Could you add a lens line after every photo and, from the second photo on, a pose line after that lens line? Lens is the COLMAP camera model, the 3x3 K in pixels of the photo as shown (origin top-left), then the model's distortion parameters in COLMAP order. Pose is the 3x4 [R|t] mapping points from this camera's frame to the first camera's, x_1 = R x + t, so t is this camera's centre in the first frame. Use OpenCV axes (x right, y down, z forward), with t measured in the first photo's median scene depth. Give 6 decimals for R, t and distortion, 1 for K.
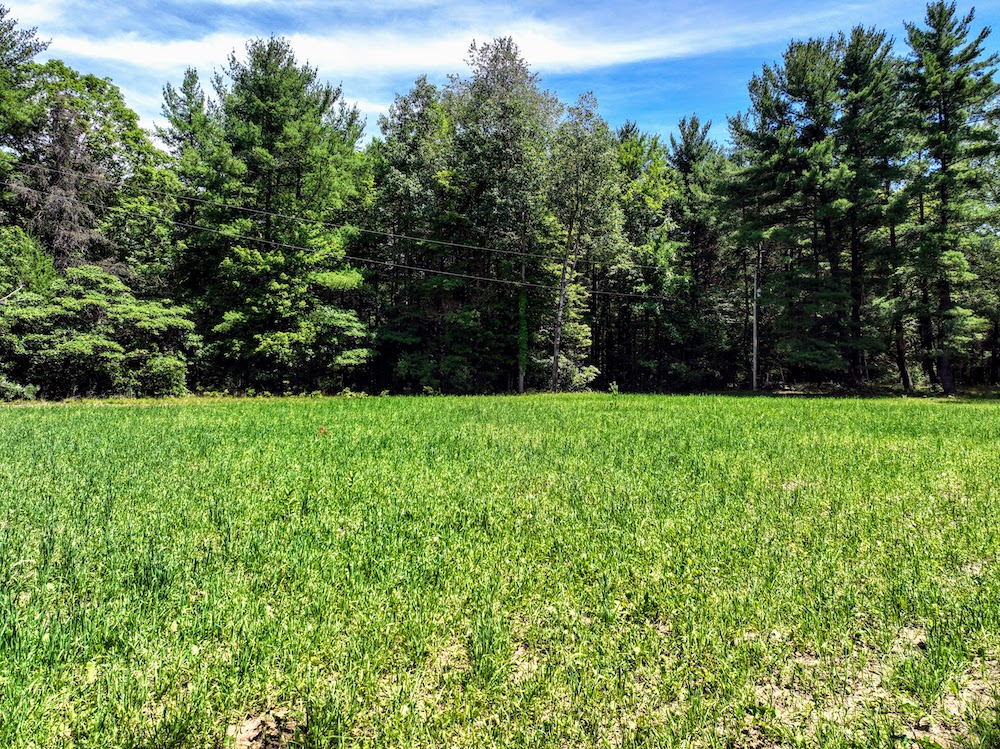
lens RADIAL K [[697.8, 0, 502.3], [0, 697.8, 376.4], [0, 0, 1]] dist [0.005986, 0.003881]
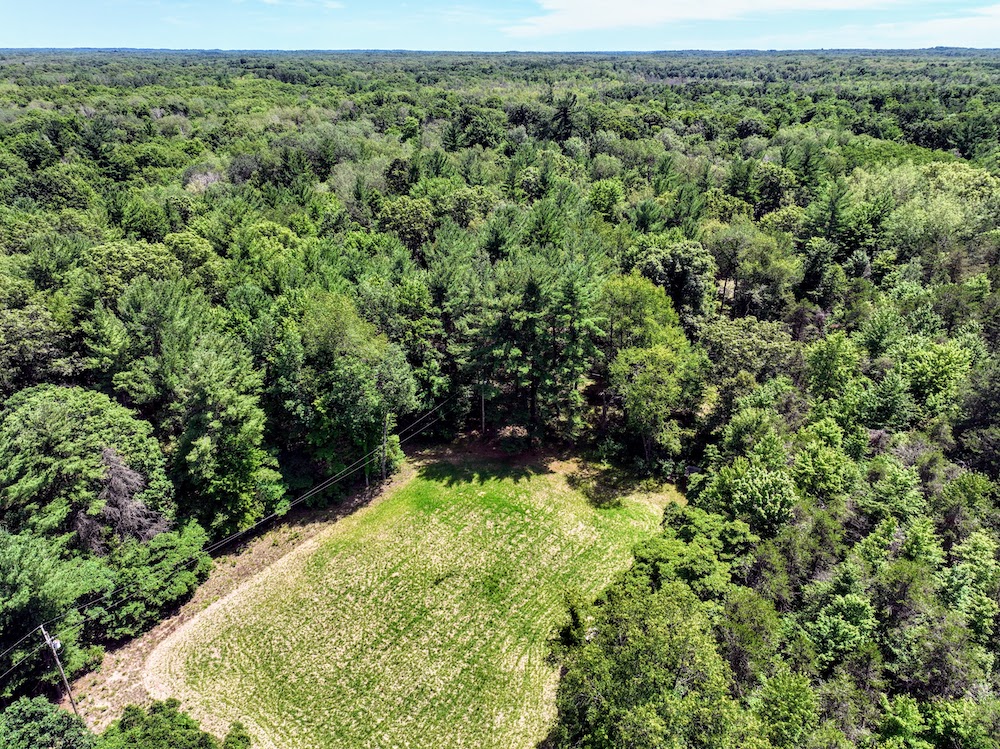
lens RADIAL K [[697.8, 0, 501.1], [0, 697.8, 379.5], [0, 0, 1]] dist [0.005986, 0.003881]
pose [[0.925886, -0.158799, 0.342808, -0.260543], [-0.002273, 0.905017, 0.425369, -1.130150], [-0.377796, -0.394622, 0.837582, -0.641946]]
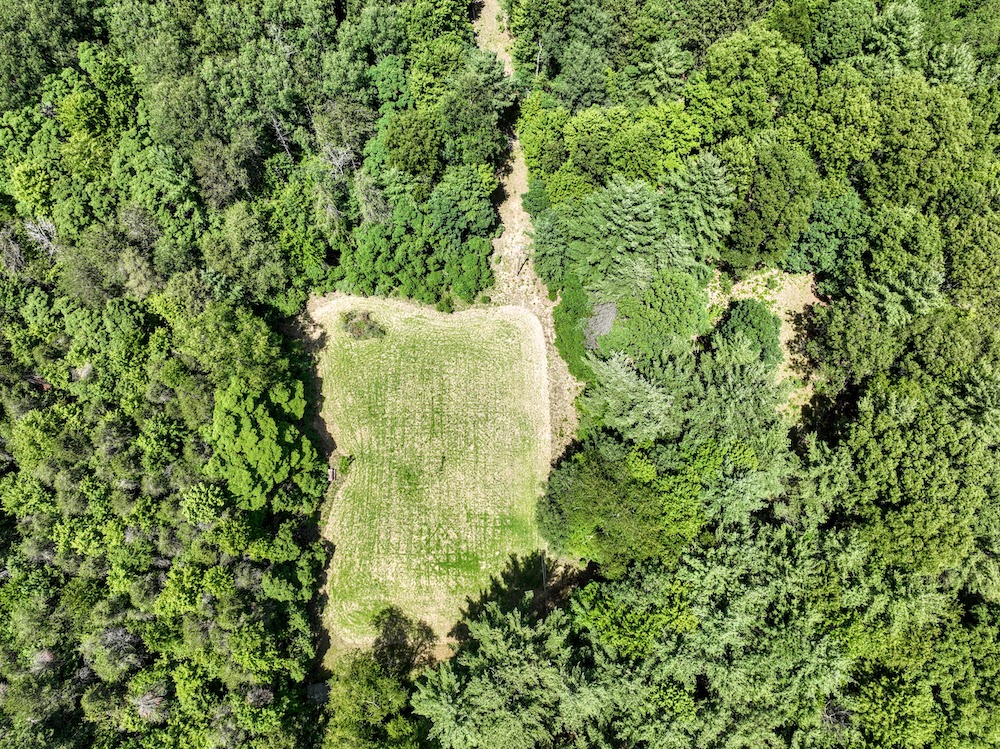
lens RADIAL K [[697.8, 0, 500.2], [0, 697.8, 374.7], [0, 0, 1]] dist [0.005986, 0.003881]
pose [[-0.529110, 0.808856, -0.256504, 0.383052], [0.010085, 0.308257, 0.951250, -2.402553], [0.848493, 0.500729, -0.171259, 1.079763]]
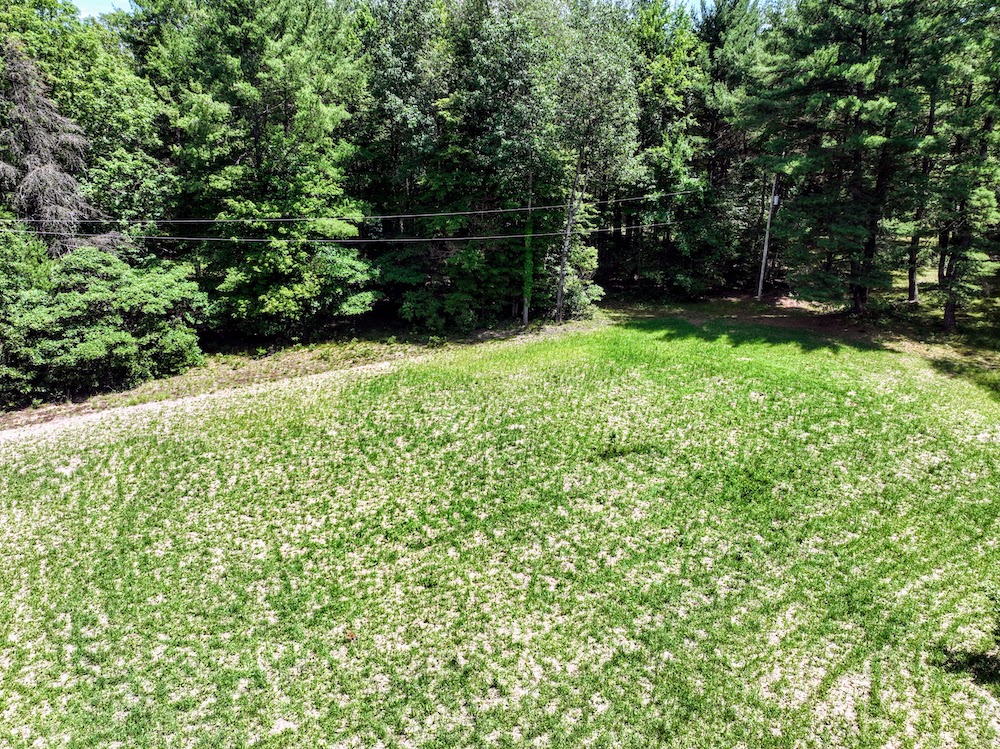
lens RADIAL K [[697.8, 0, 501.6], [0, 697.8, 369.5], [0, 0, 1]] dist [0.005986, 0.003881]
pose [[0.999976, 0.004935, -0.004883, -0.002689], [-0.003061, 0.944723, 0.327855, -0.268807], [0.006231, -0.327832, 0.944716, 0.022644]]
